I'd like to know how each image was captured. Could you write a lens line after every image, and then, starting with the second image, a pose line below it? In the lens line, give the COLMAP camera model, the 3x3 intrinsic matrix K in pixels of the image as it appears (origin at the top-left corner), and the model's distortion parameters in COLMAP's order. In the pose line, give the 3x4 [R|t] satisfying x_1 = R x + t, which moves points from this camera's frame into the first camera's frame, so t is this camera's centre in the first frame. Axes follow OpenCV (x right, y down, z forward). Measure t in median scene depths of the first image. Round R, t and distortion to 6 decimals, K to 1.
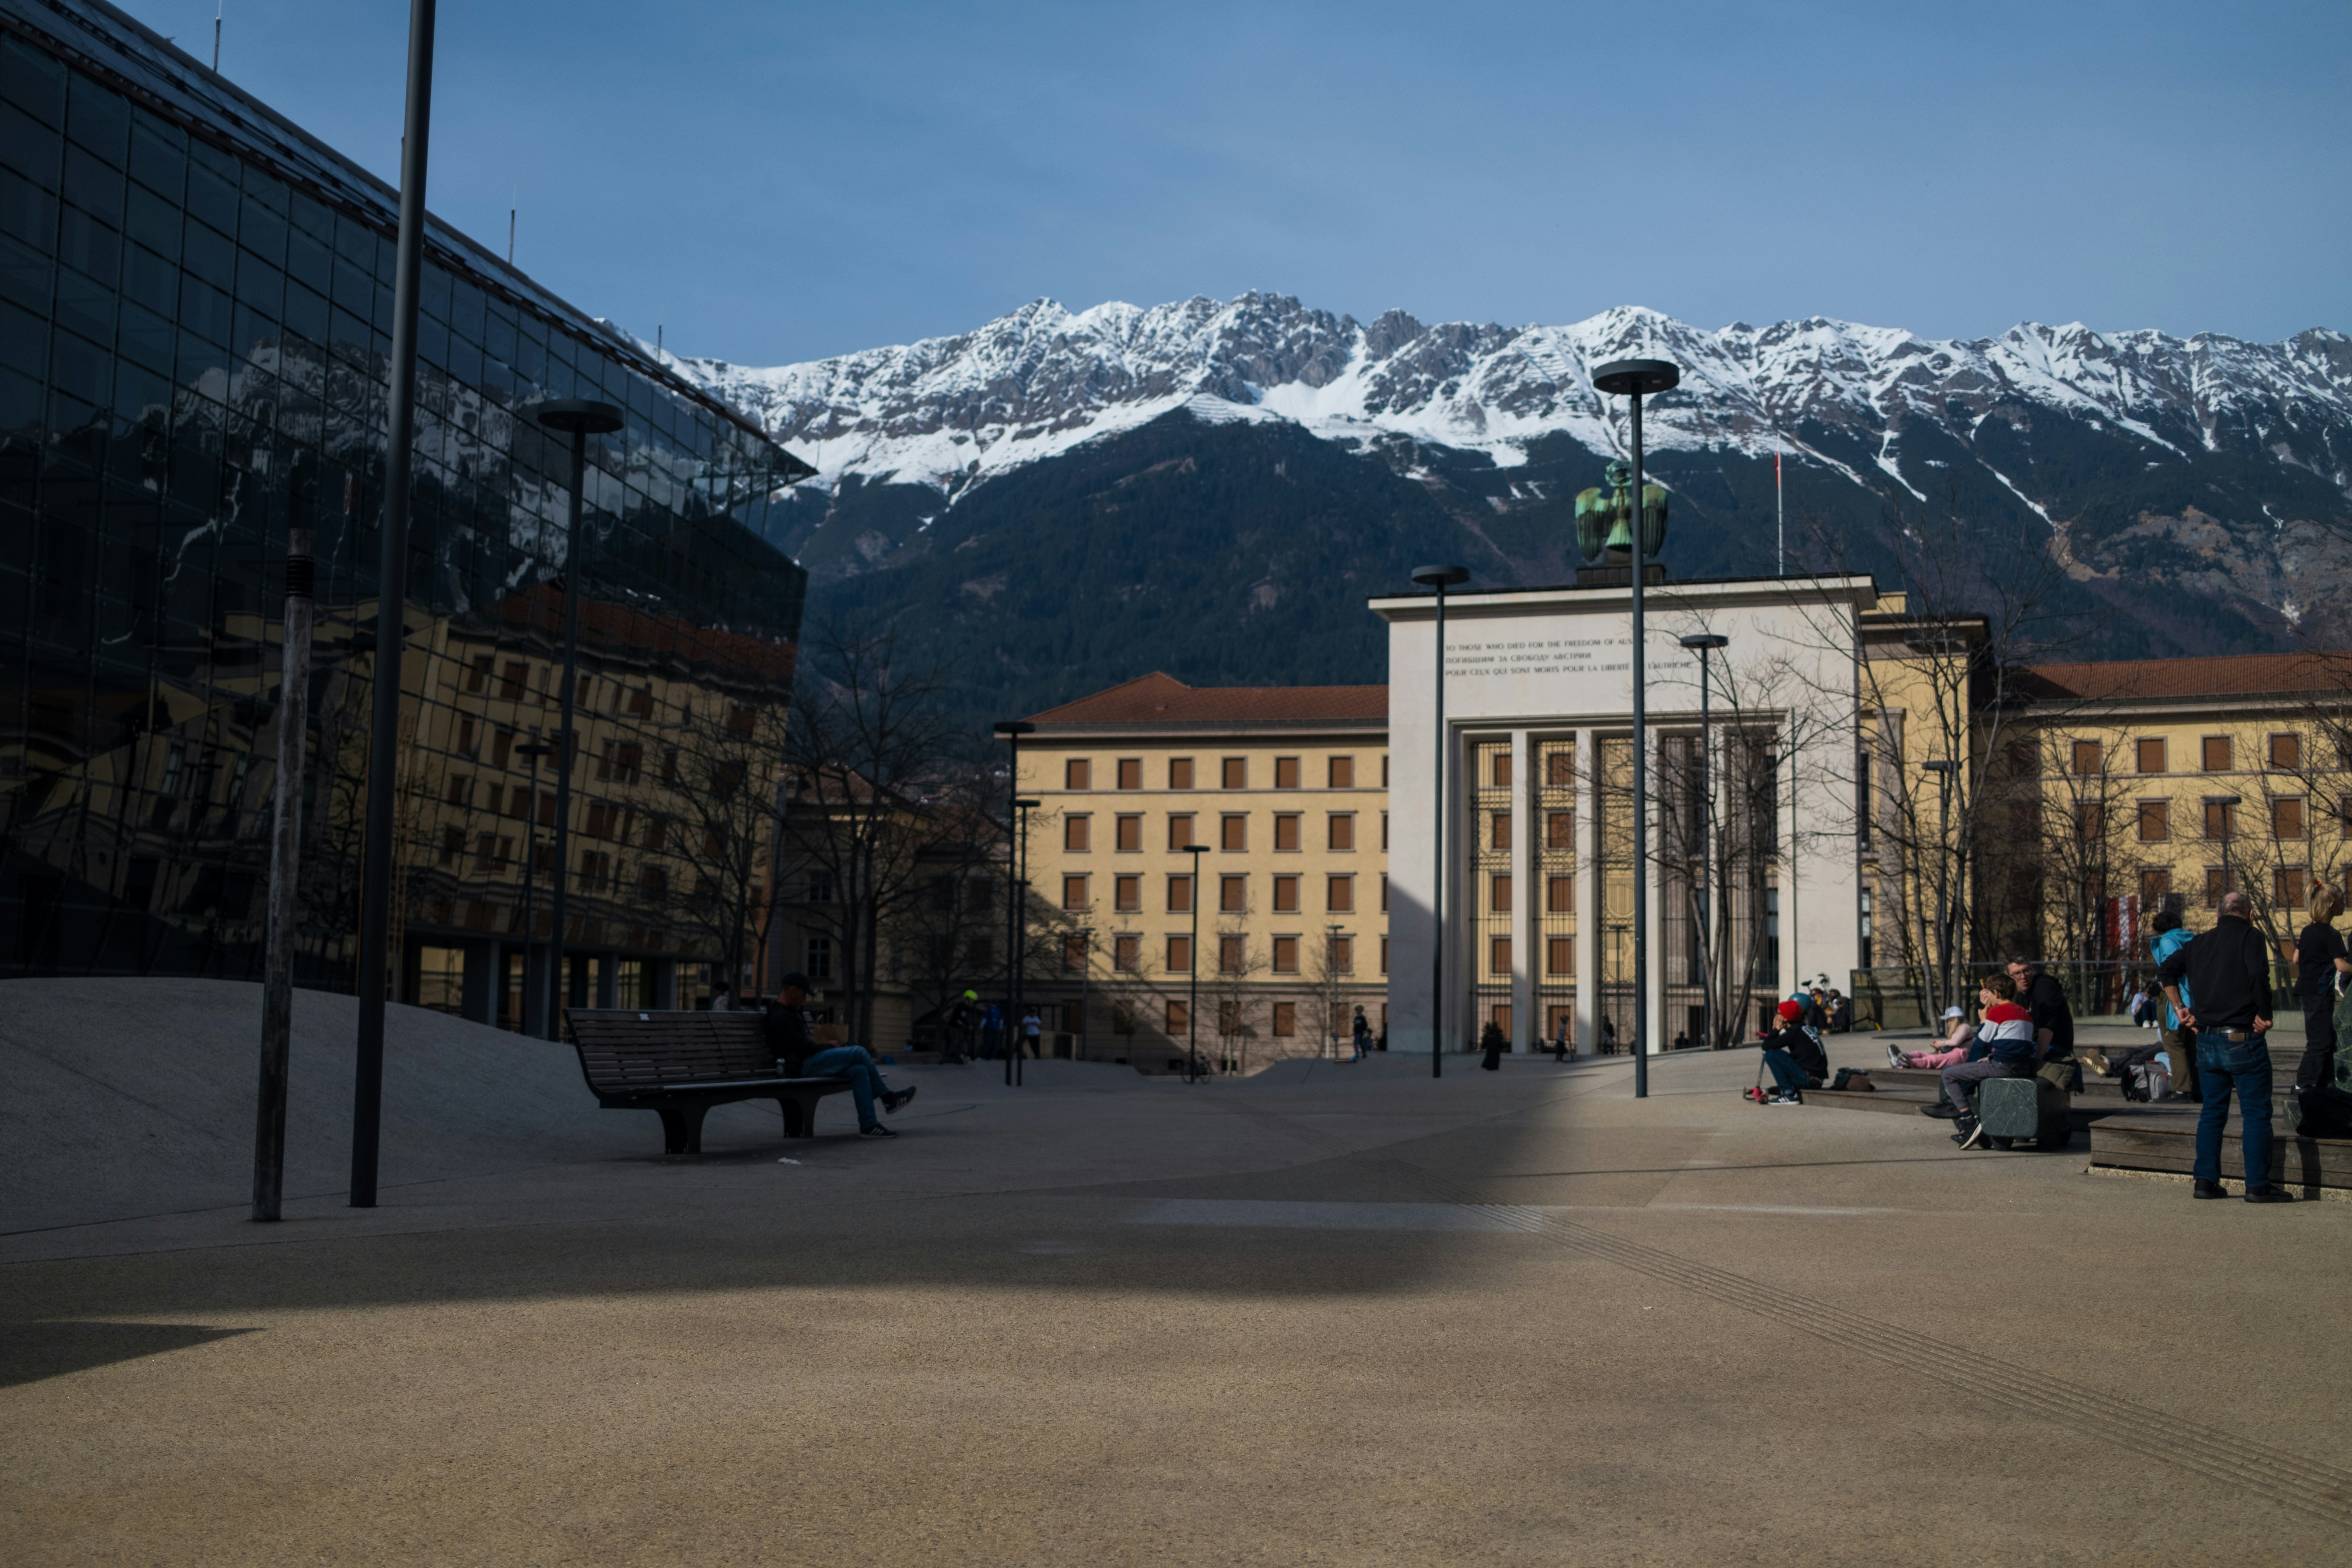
lens RADIAL K [[2368.0, 0, 1140.7], [0, 2368.0, 786.2], [0, 0, 1]] dist [-0.055857, 0.142249]
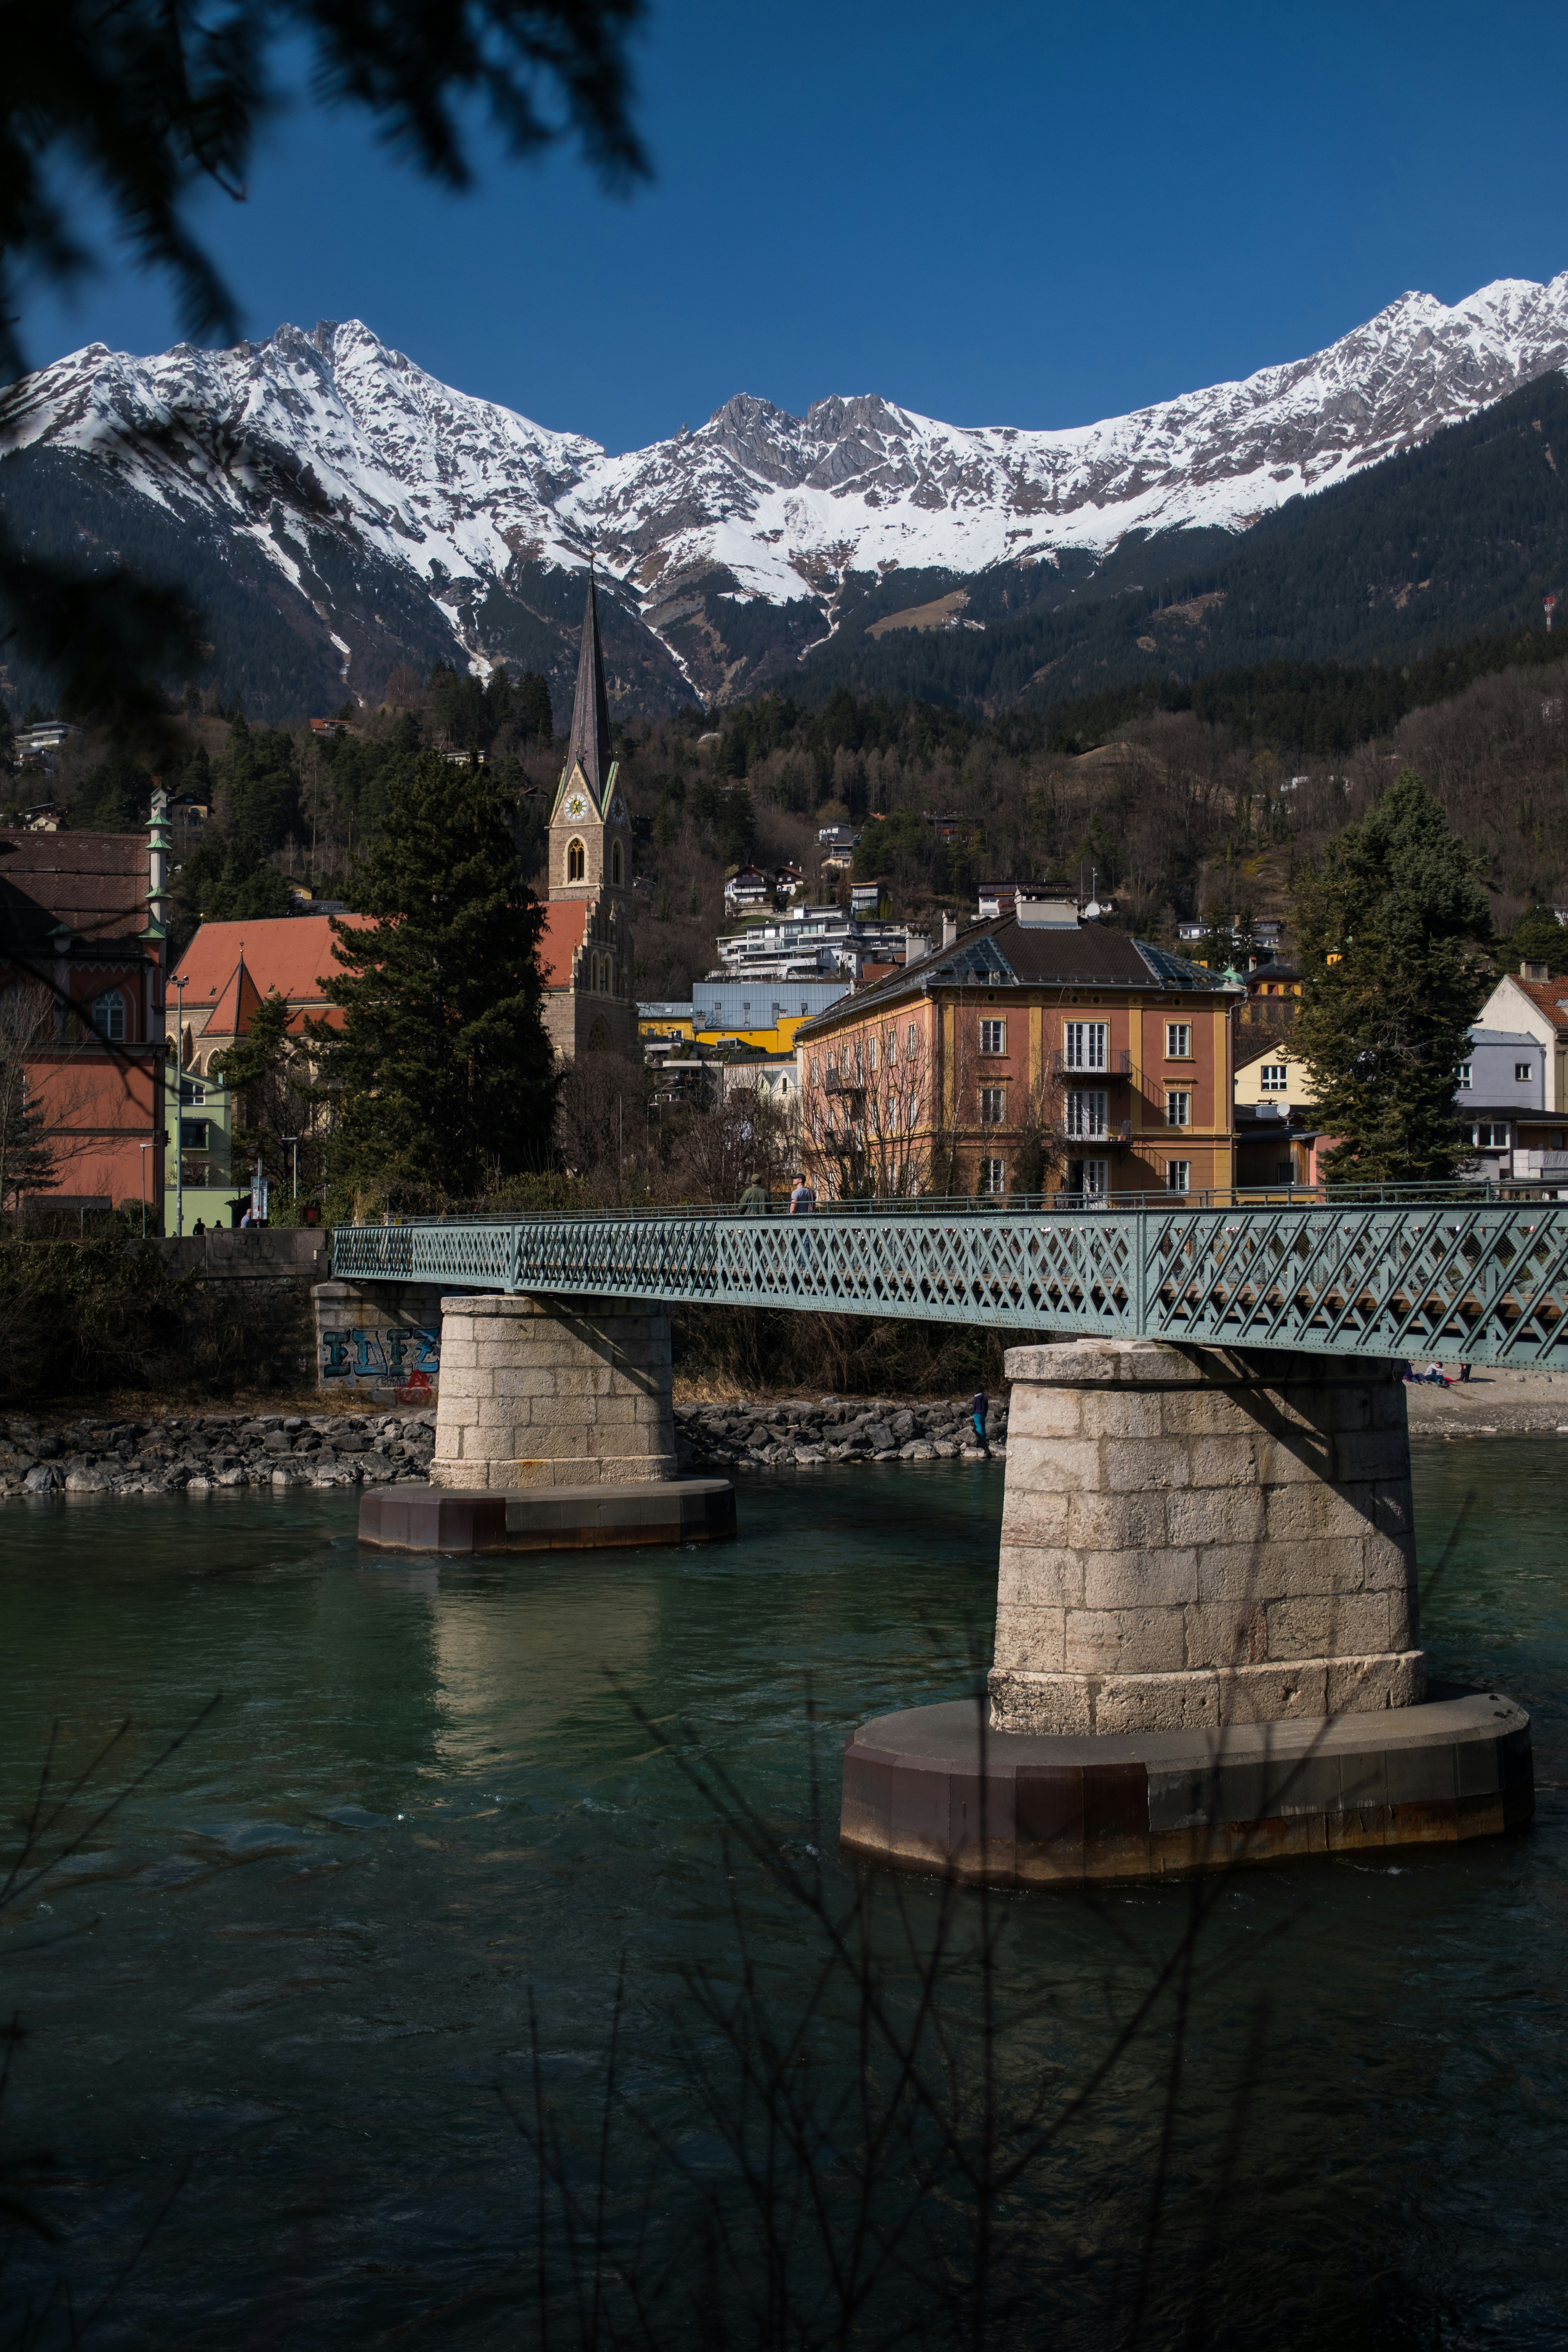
lens RADIAL K [[2367.9, 0, 829.5], [0, 2367.9, 1171.2], [0, 0, 1]] dist [-0.055857, 0.142249]
pose [[0.931339, -0.026737, -0.363170, 0.058285], [0.054431, 0.996318, 0.066238, 0.022205], [0.360062, -0.081458, 0.929365, 0.193077]]
